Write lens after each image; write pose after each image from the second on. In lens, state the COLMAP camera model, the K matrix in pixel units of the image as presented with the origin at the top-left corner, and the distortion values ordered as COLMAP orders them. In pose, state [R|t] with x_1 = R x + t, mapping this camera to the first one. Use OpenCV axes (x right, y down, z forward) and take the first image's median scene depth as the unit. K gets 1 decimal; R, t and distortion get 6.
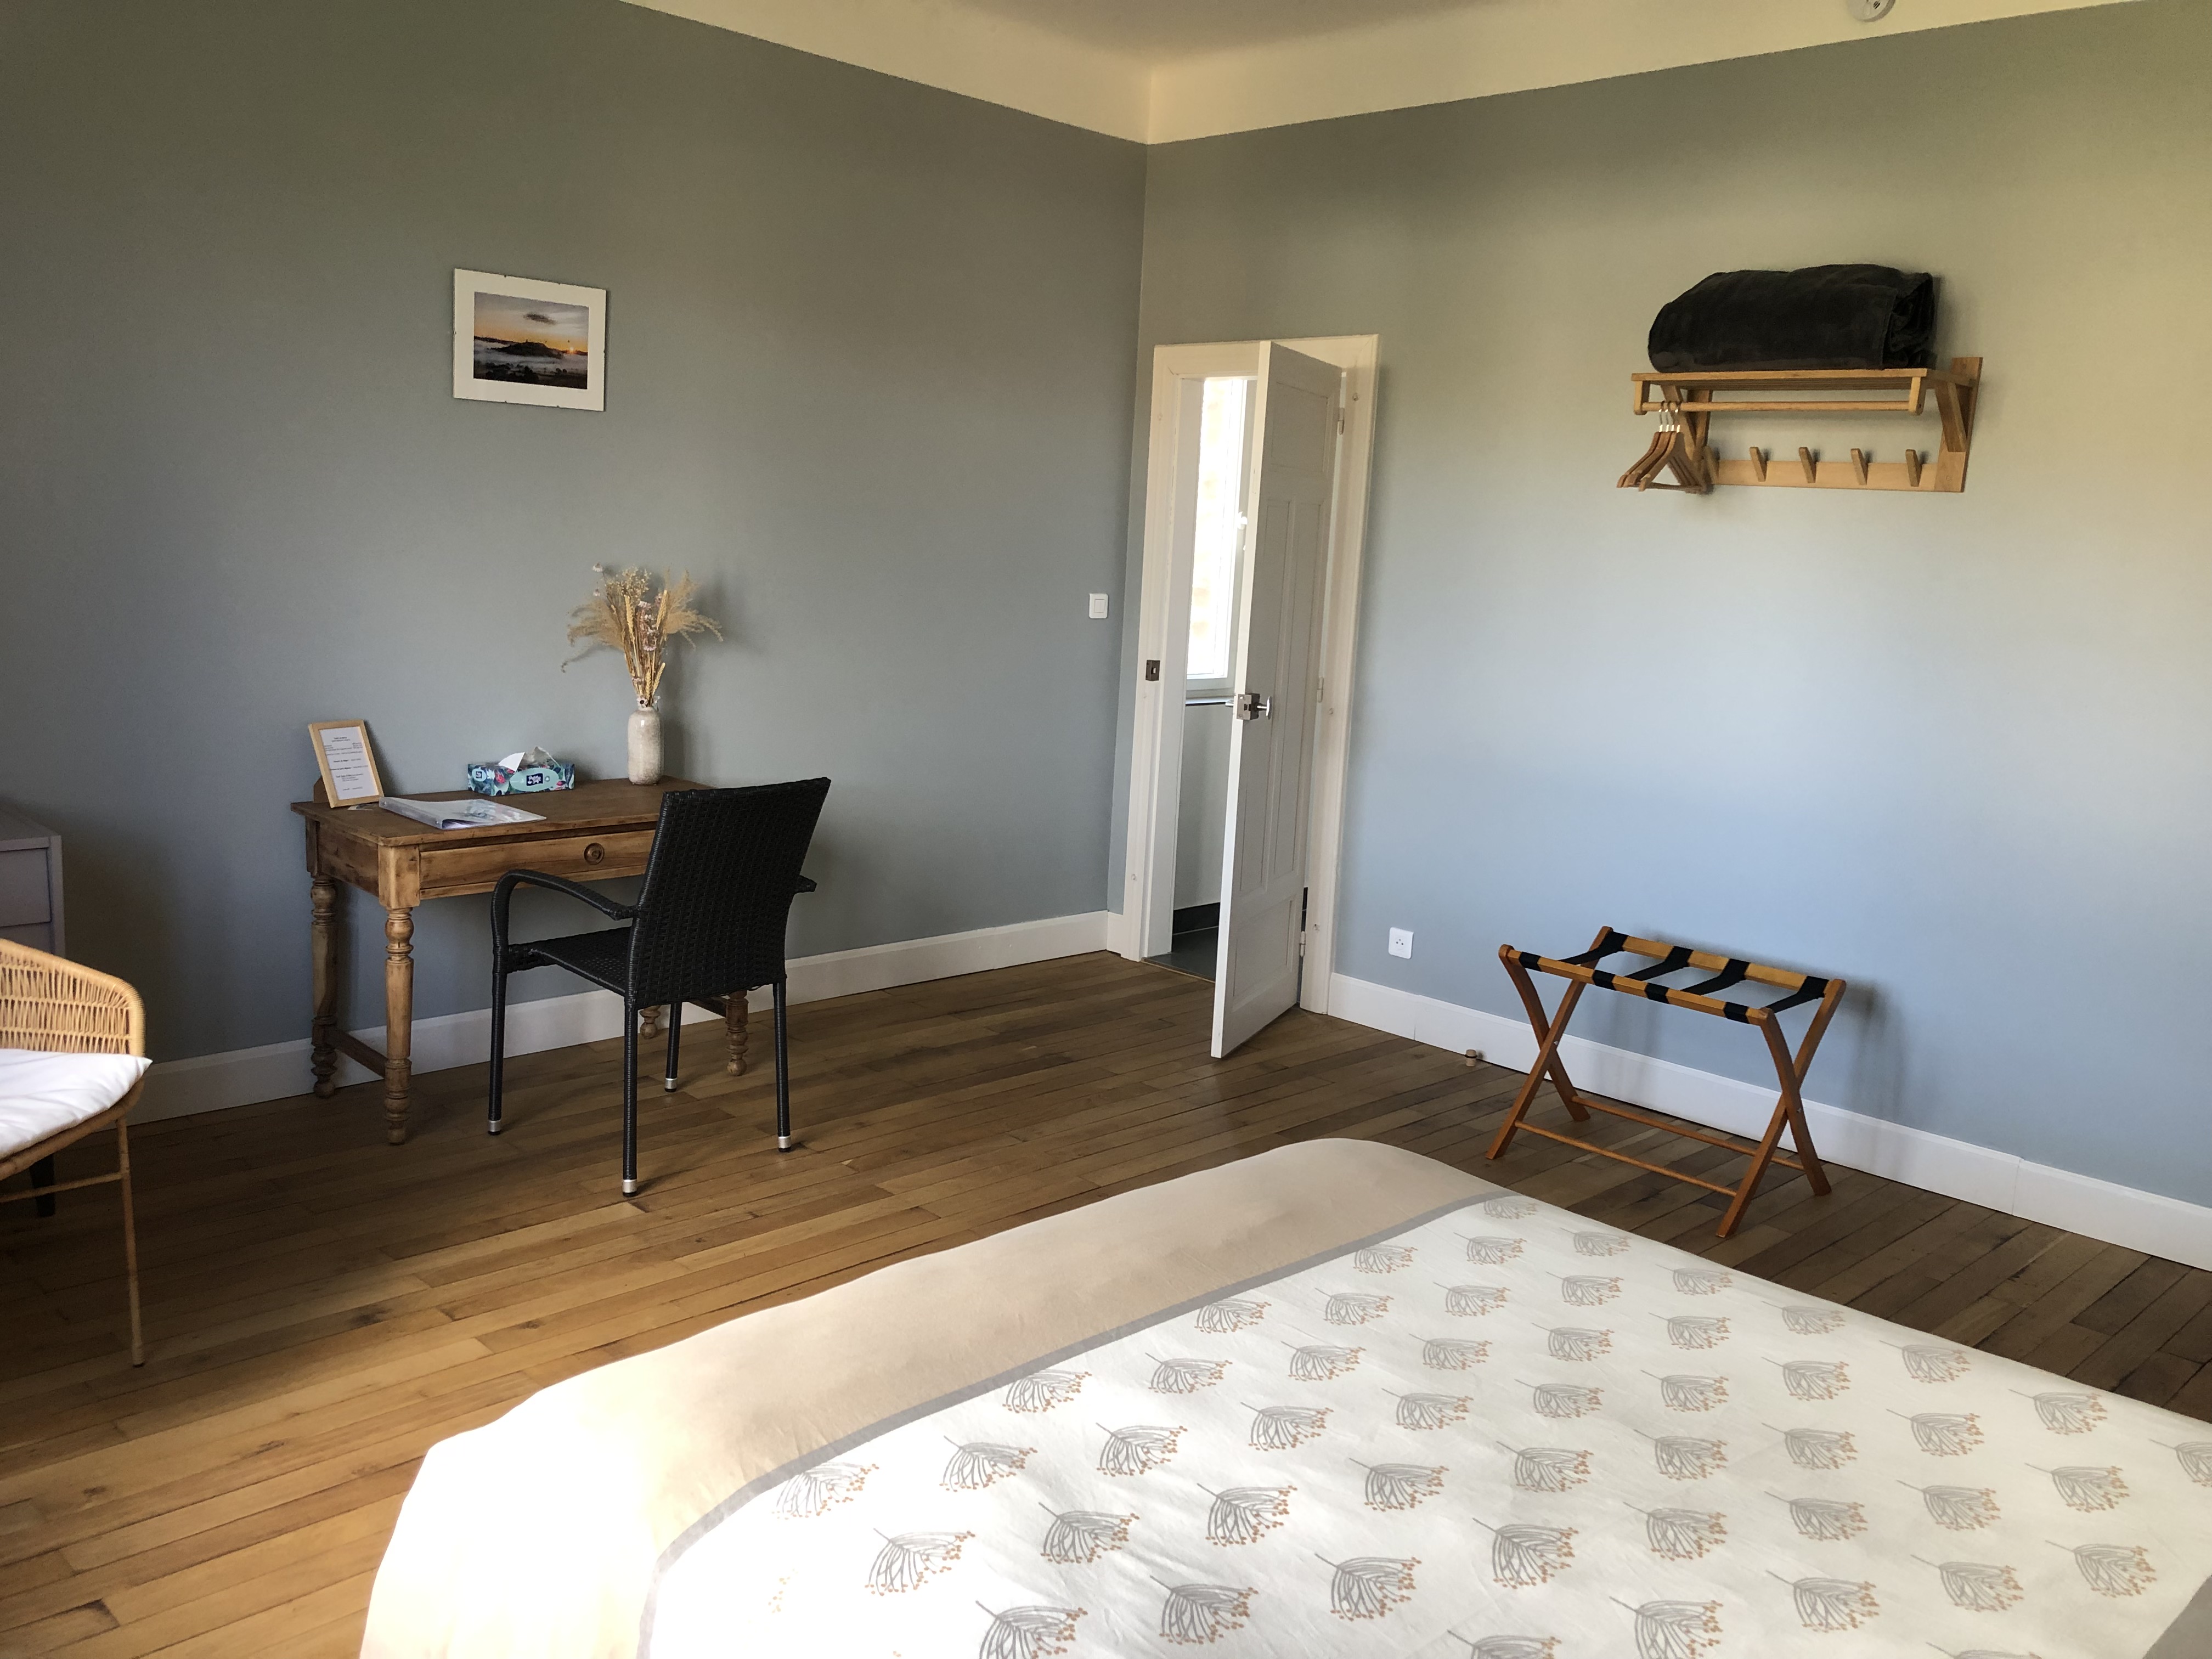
lens RADIAL K [[1797.6, 0, 1106.0], [0, 1797.6, 829.5], [0, 0, 1]] dist [0.022781, -0.001104]
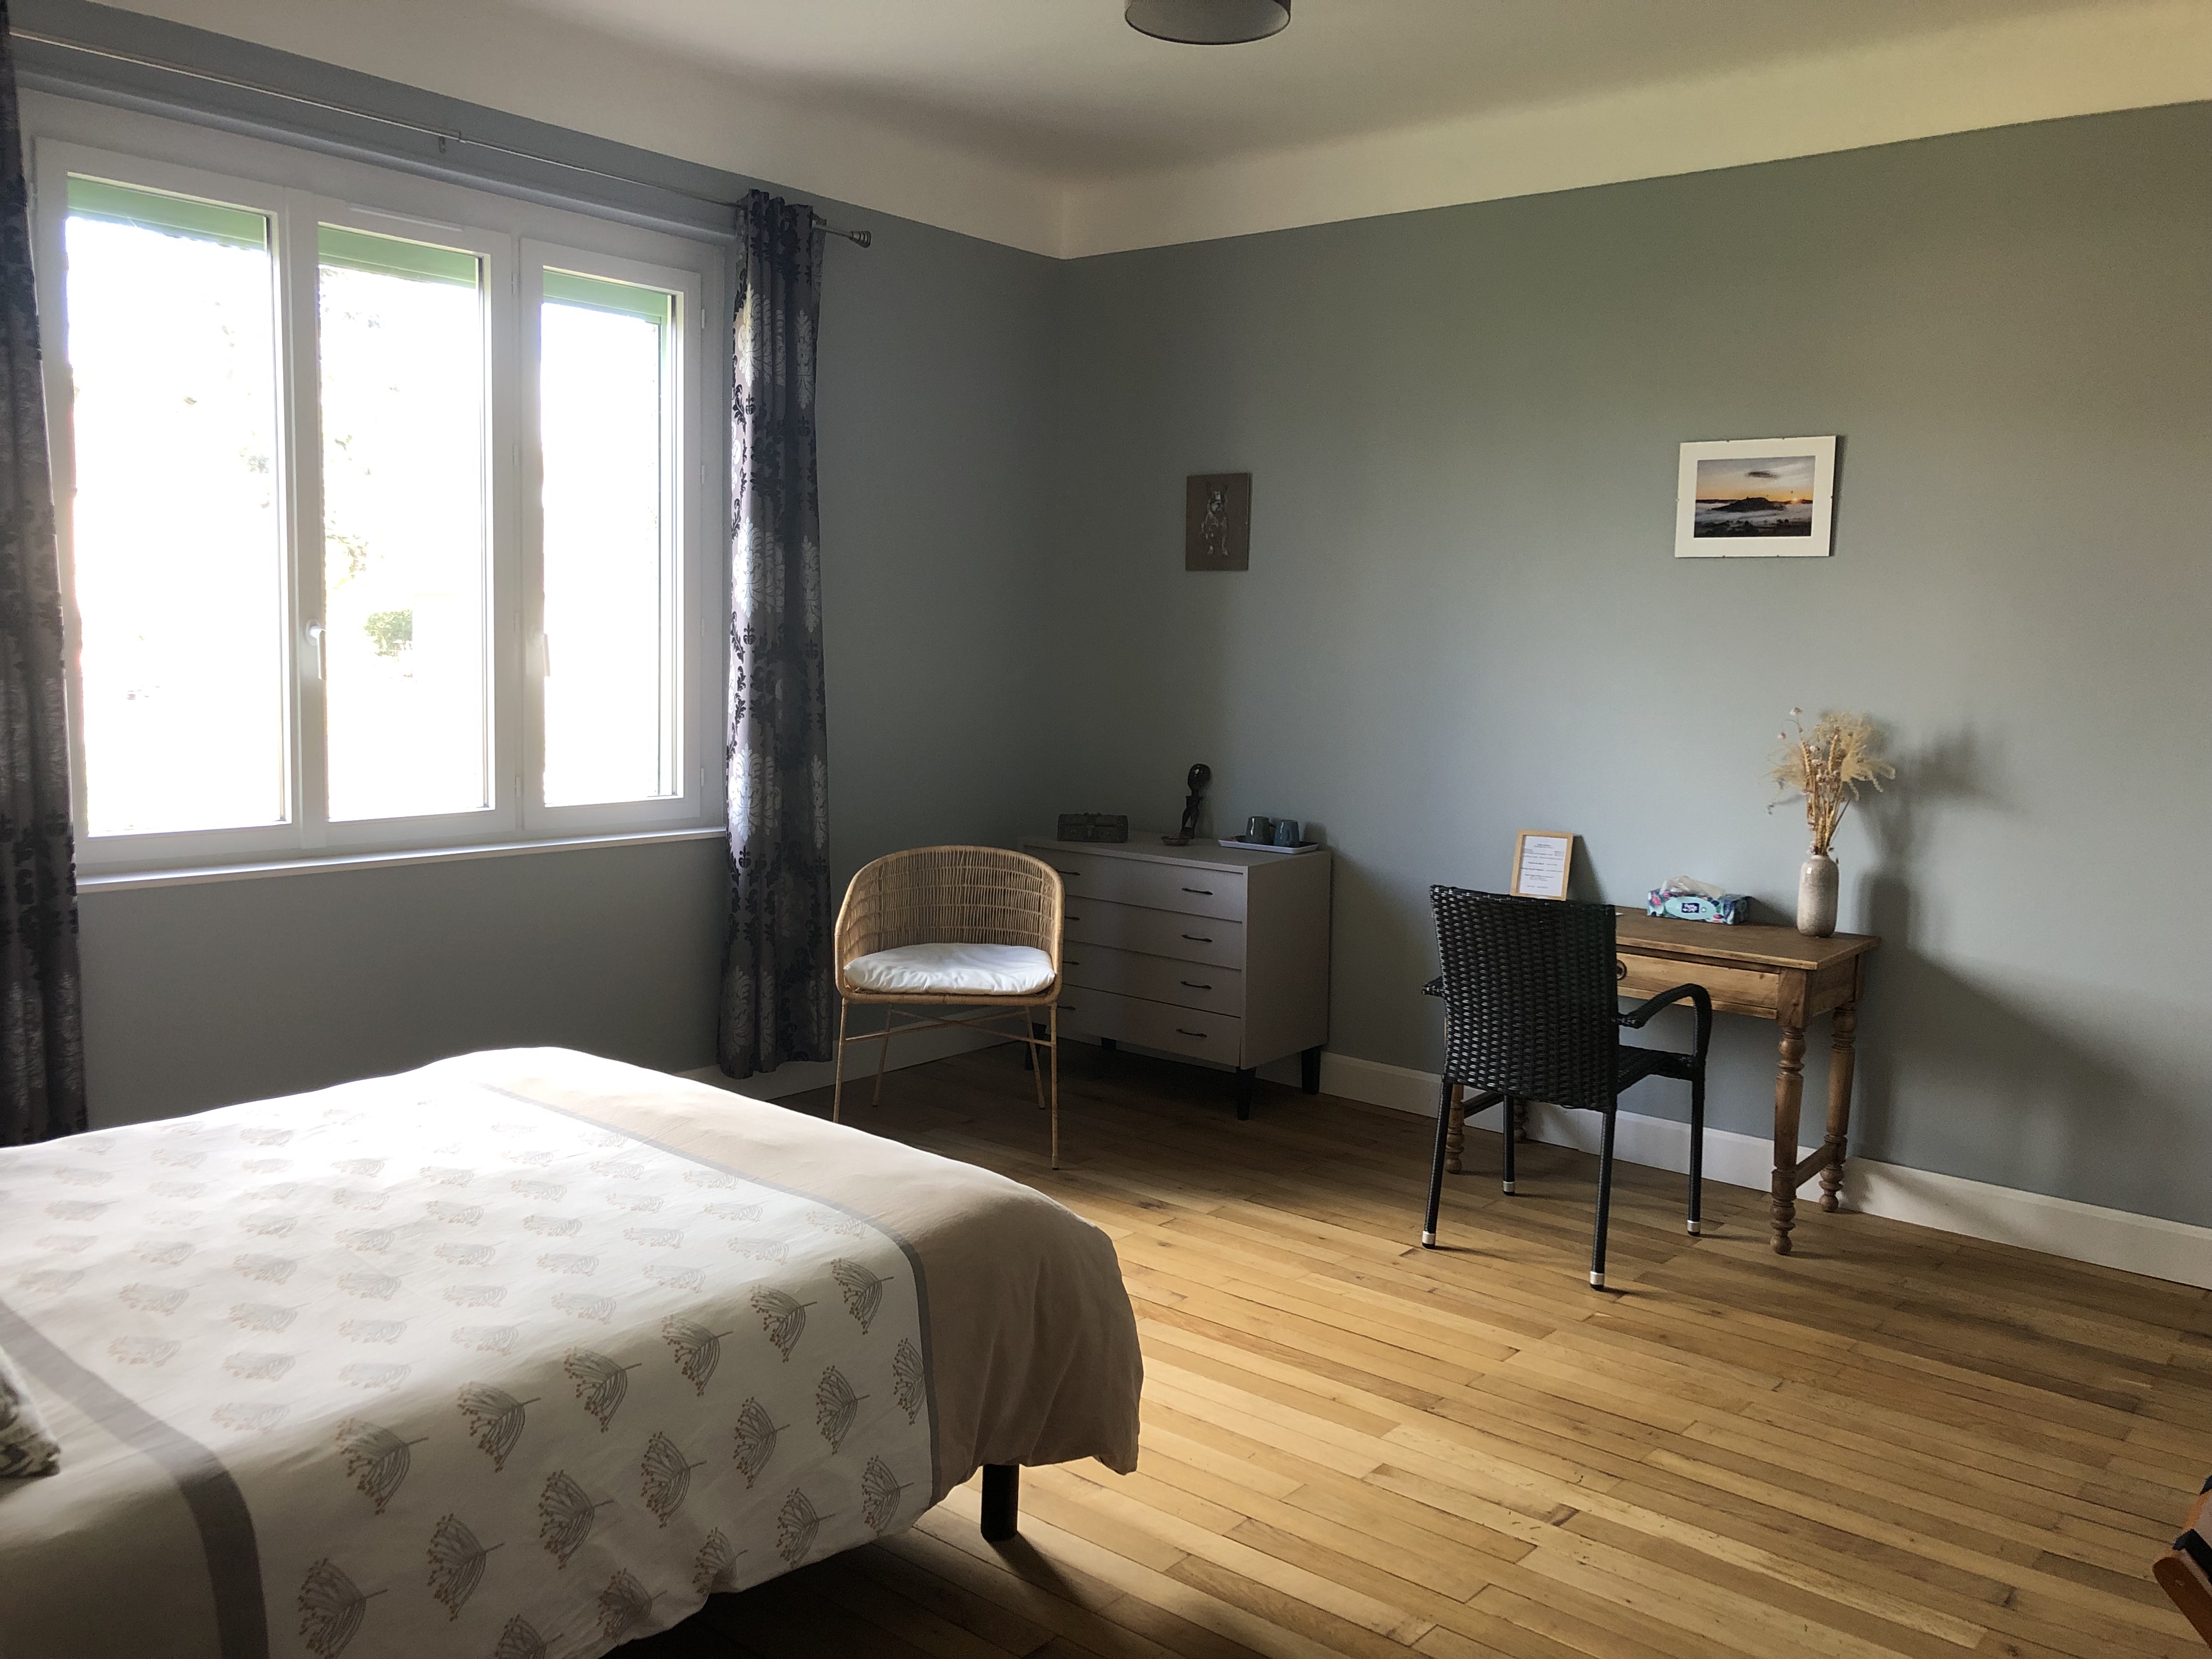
lens RADIAL K [[1808.7, 0, 1103.4], [0, 1808.7, 859.8], [0, 0, 1]] dist [0.007584, -0.002899]
pose [[0.096930, 0.078545, -0.992187, 0.708840], [-0.194532, 0.979150, 0.058508, -0.051318], [0.976095, 0.187341, 0.110188, 0.552774]]
